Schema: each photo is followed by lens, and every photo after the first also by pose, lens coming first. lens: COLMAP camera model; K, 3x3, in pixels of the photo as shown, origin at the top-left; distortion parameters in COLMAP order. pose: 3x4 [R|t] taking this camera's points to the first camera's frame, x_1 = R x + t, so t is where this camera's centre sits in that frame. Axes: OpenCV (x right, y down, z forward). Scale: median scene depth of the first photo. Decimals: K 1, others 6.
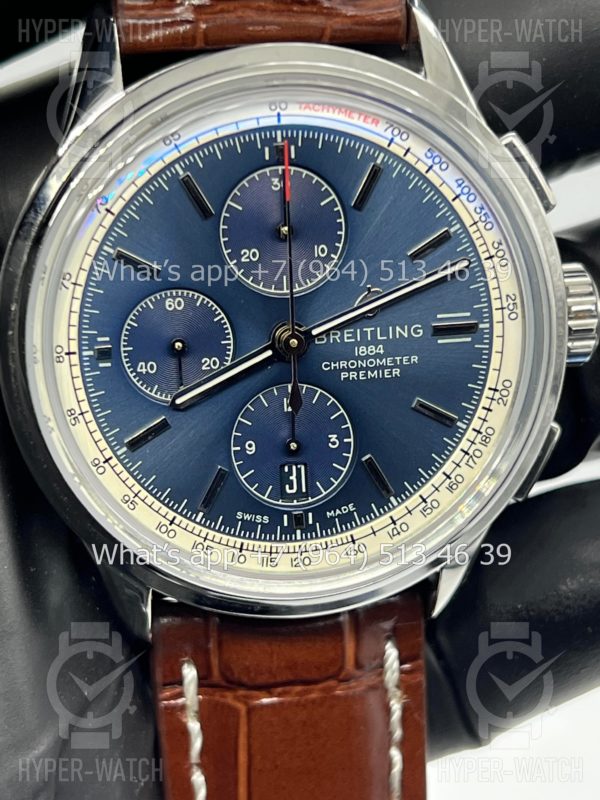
lens RADIAL K [[1934.9, 0, 304.6], [0, 1934.9, 399.9], [0, 0, 1]] dist [0.221514, 0.000000]
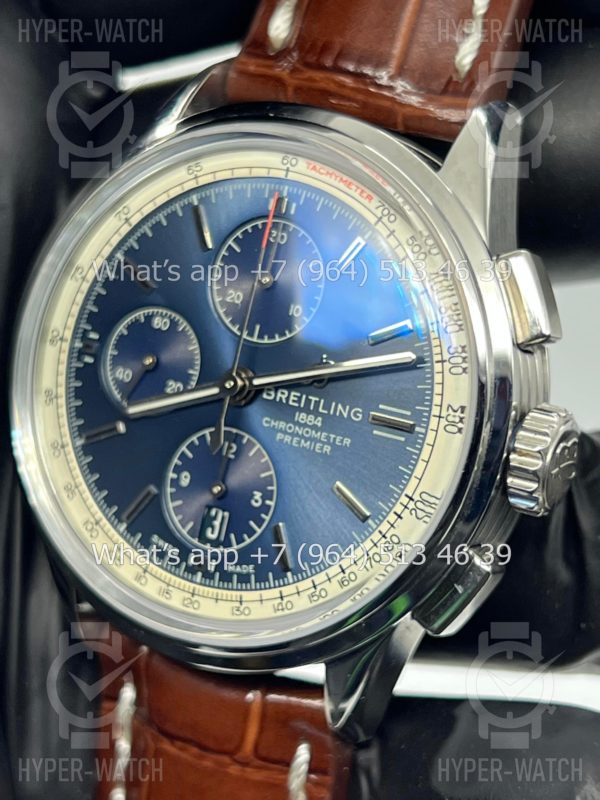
lens RADIAL K [[1934.9, 0, 296.4], [0, 1934.9, 405.5], [0, 0, 1]] dist [0.221514, 0.000000]
pose [[0.774680, 0.253943, -0.579123, 0.598184], [-0.346104, 0.936742, -0.052219, 0.021428], [0.529228, 0.240890, 0.813566, 0.192849]]
